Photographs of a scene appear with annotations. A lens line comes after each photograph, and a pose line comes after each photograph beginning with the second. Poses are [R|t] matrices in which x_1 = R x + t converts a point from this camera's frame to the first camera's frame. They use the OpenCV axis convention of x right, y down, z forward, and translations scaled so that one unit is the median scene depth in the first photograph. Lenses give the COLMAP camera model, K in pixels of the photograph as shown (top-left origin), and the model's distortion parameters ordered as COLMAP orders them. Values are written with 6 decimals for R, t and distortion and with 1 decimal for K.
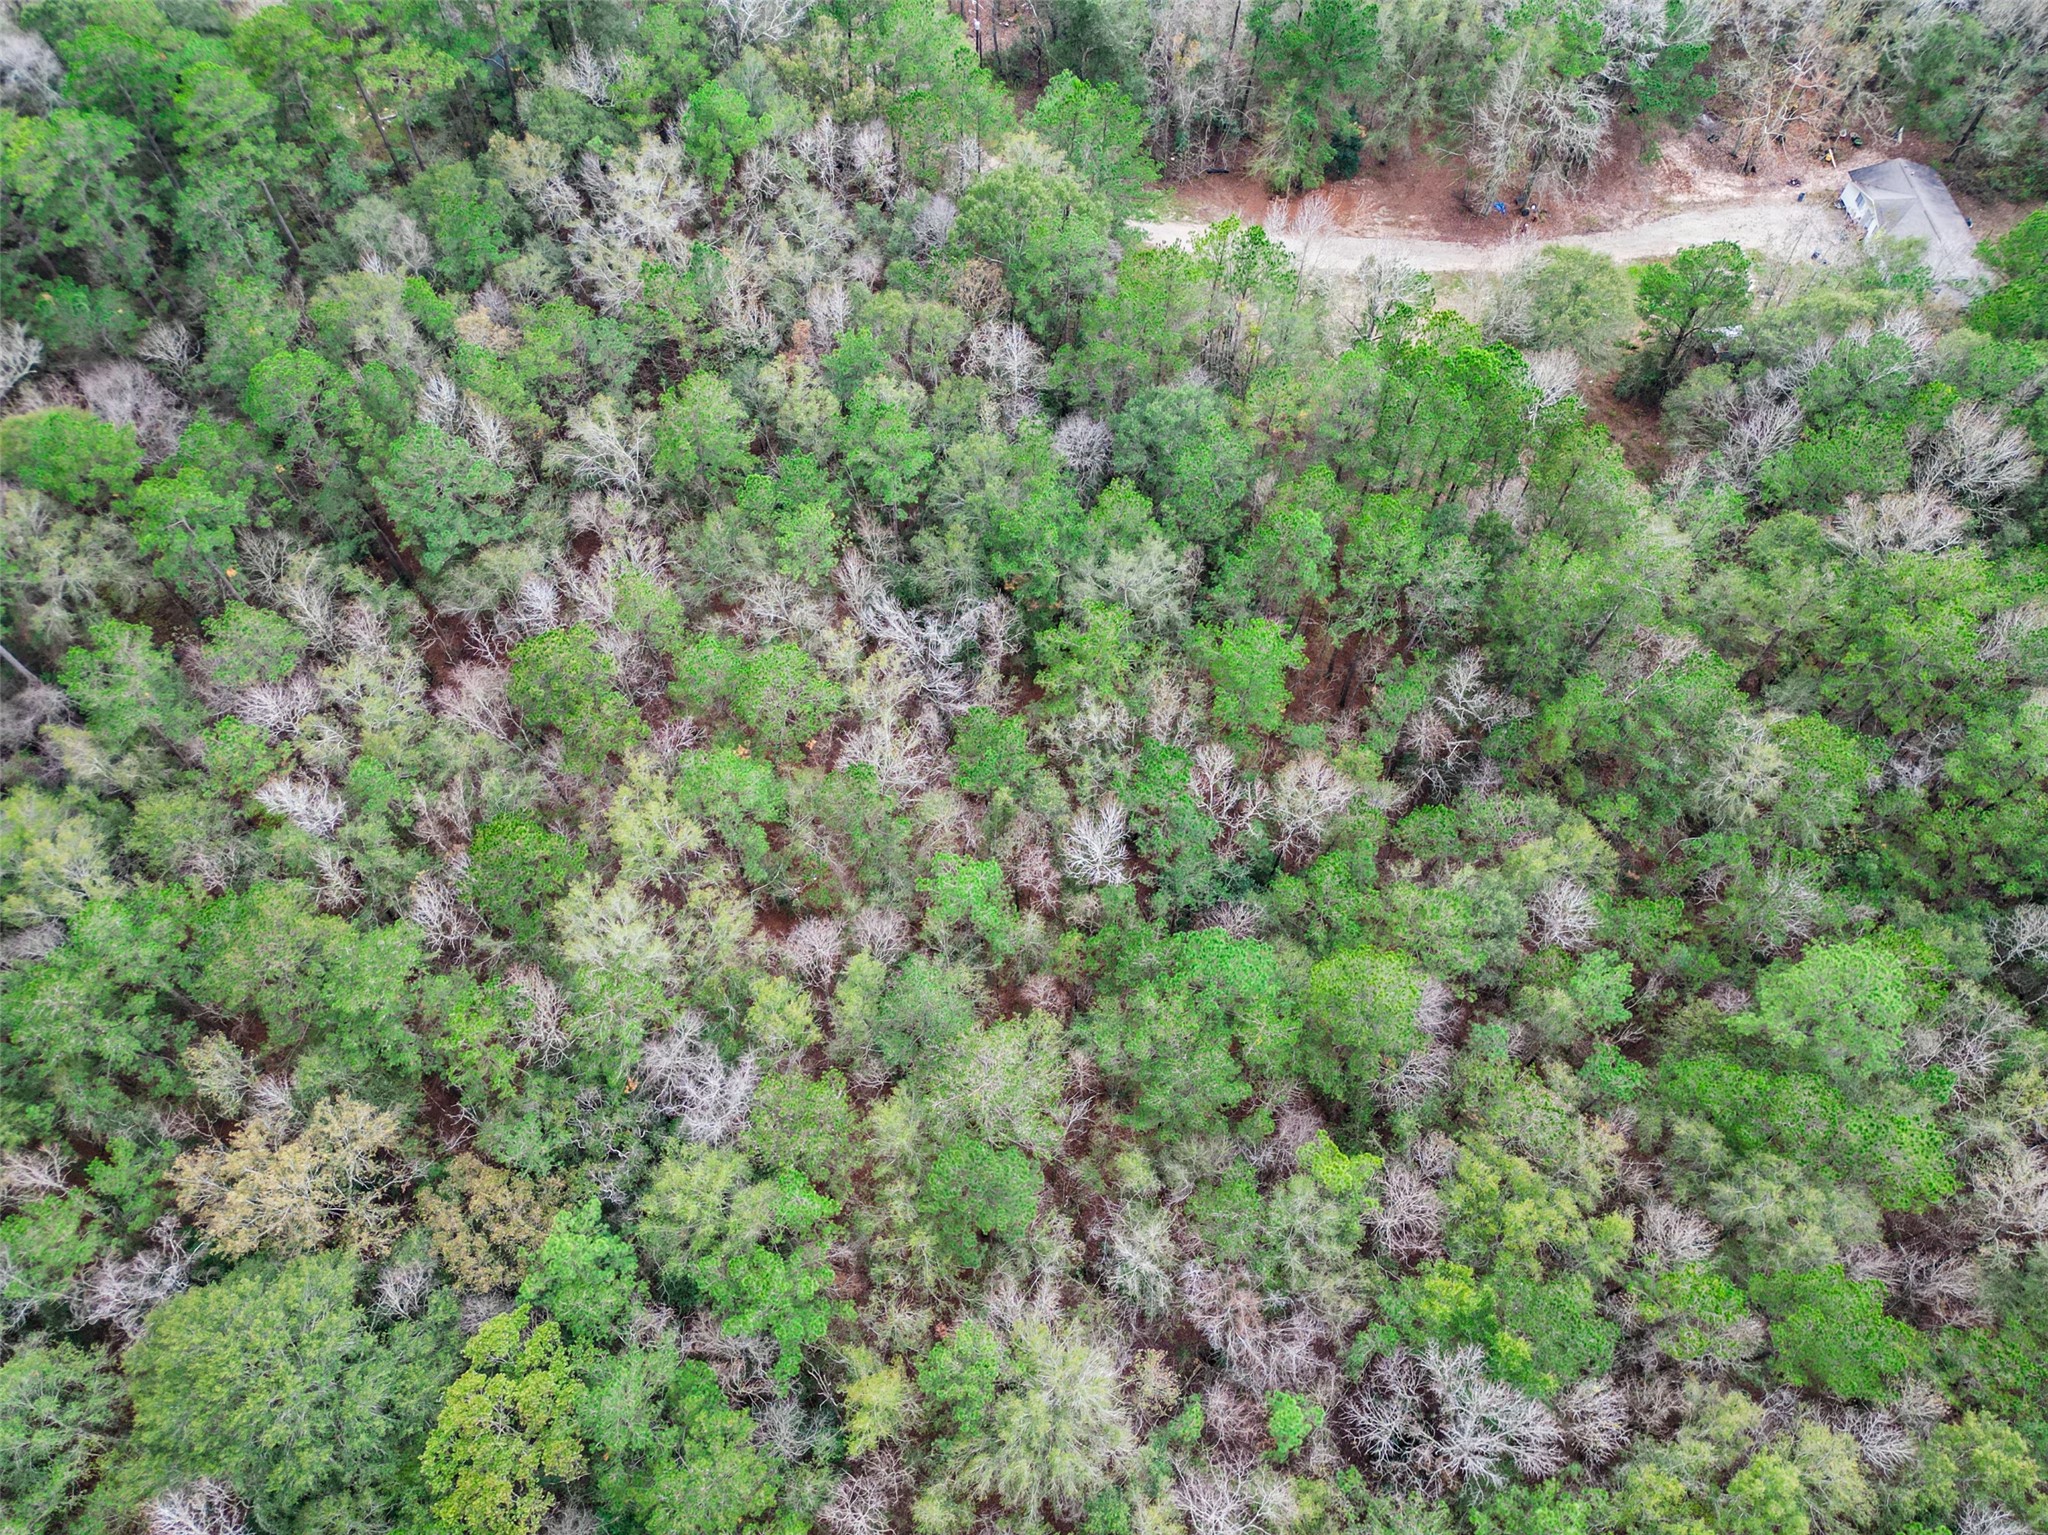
lens RADIAL K [[1428.7, 0, 1024.0], [0, 1428.7, 767.5], [0, 0, 1]] dist [0.081348, -0.086729]
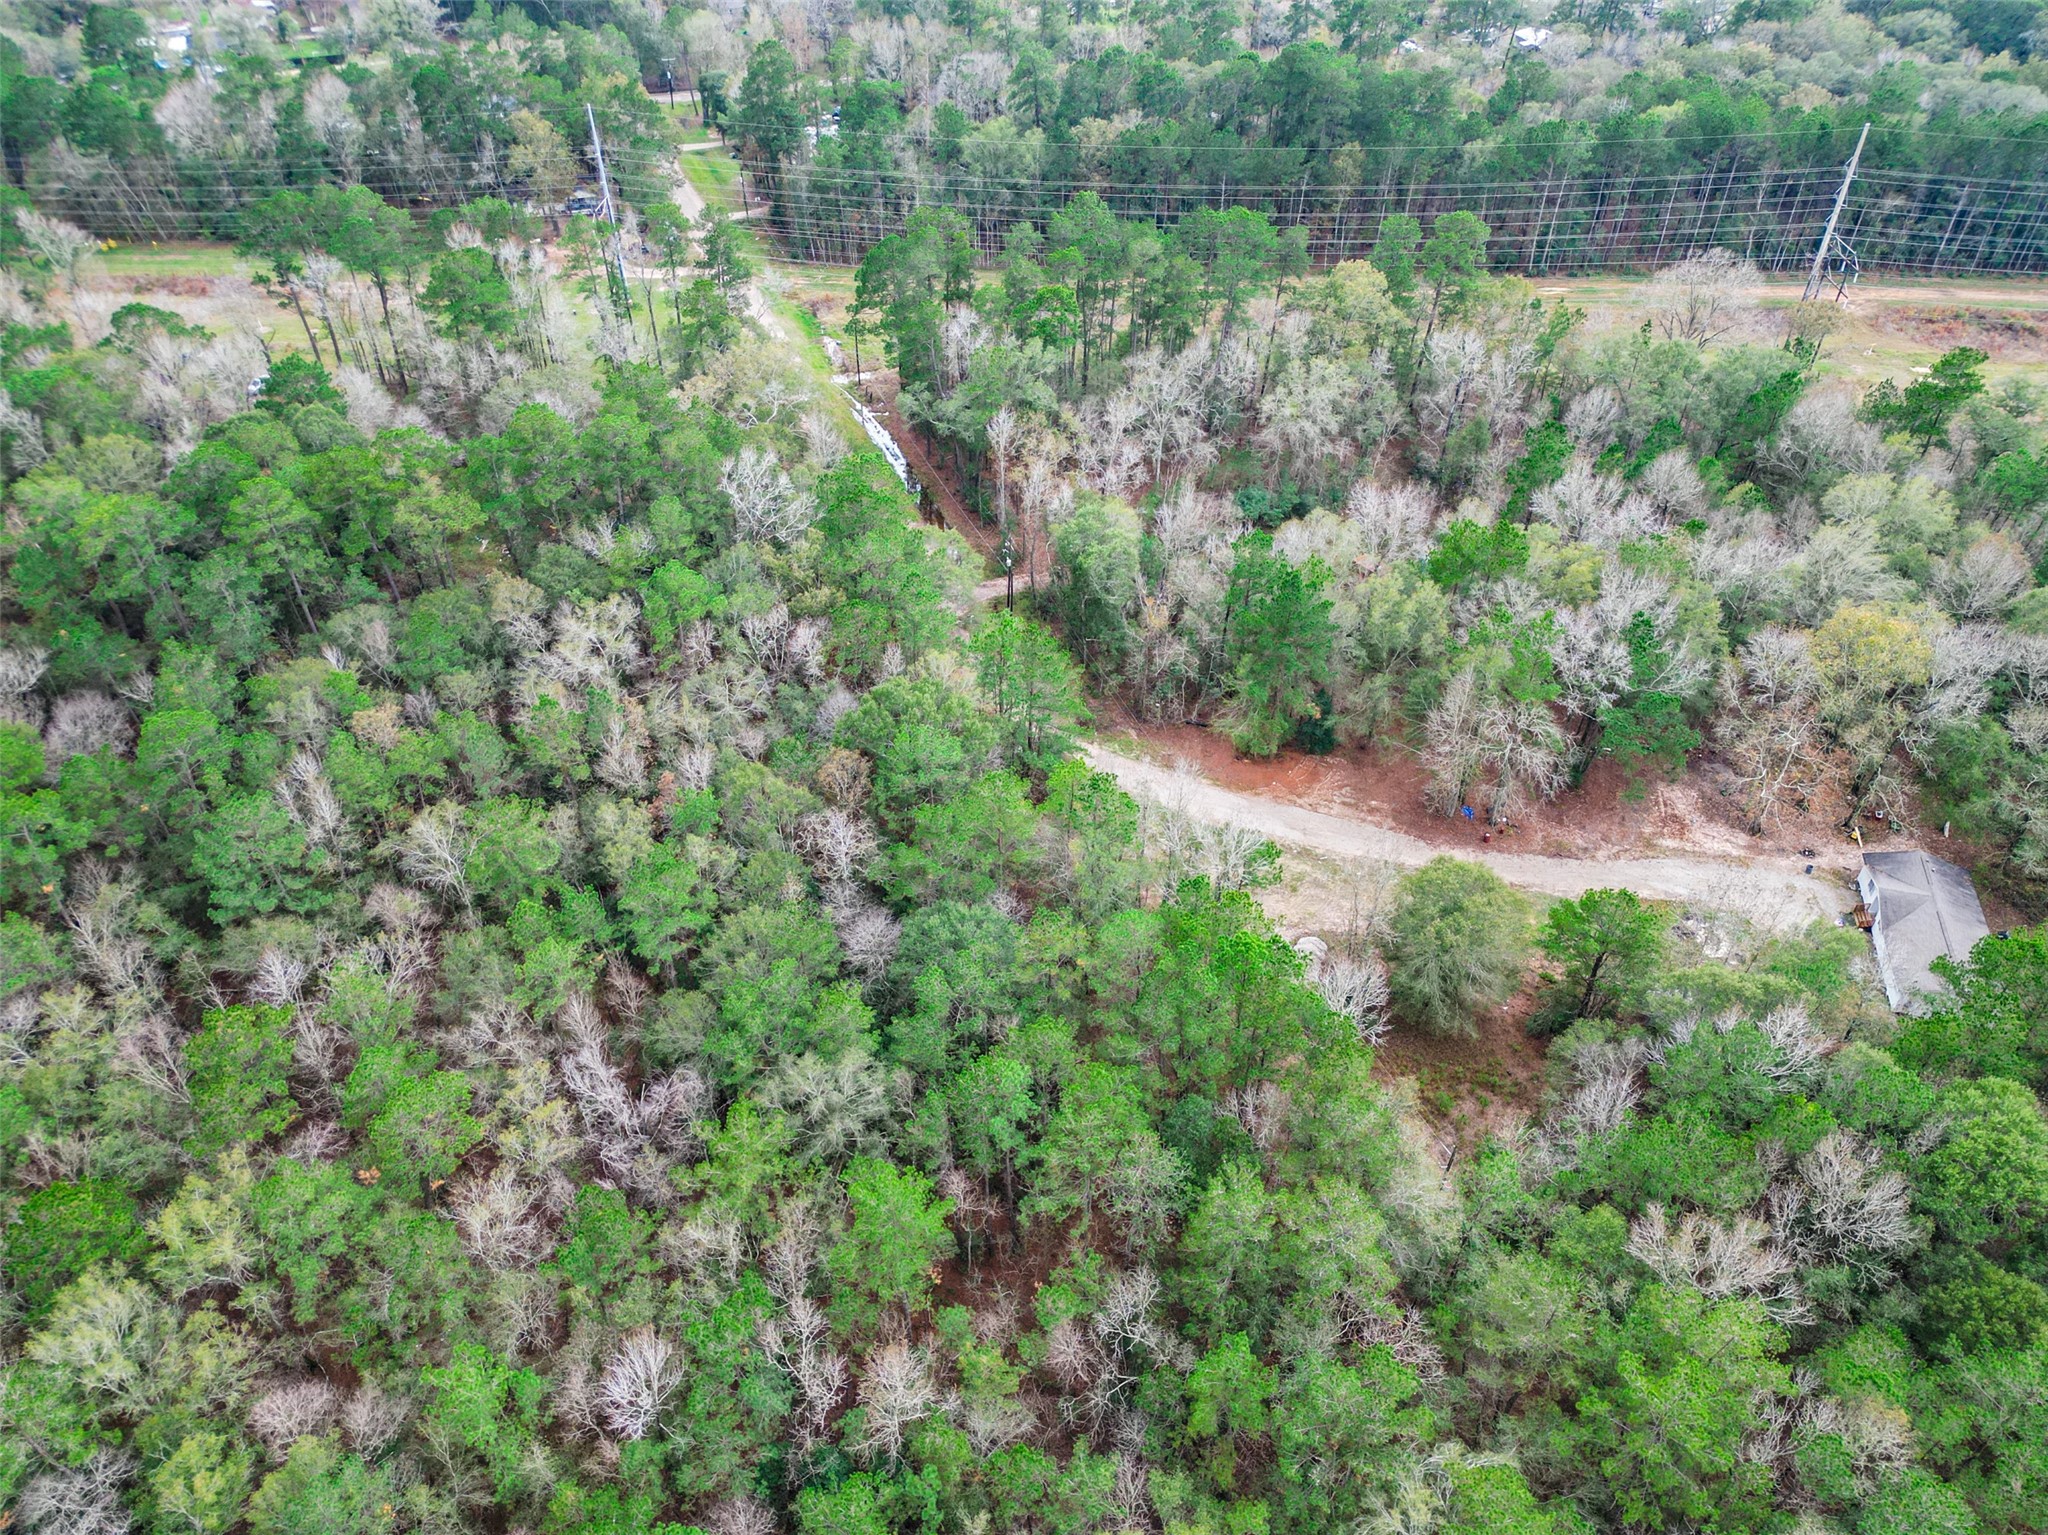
lens RADIAL K [[1428.7, 0, 1024.0], [0, 1428.7, 767.5], [0, 0, 1]] dist [0.081348, -0.086729]
pose [[0.956340, 0.191106, -0.221115, 0.381317], [-0.252729, 0.920727, -0.297304, -0.083662], [0.146770, 0.340206, 0.928826, 0.090544]]
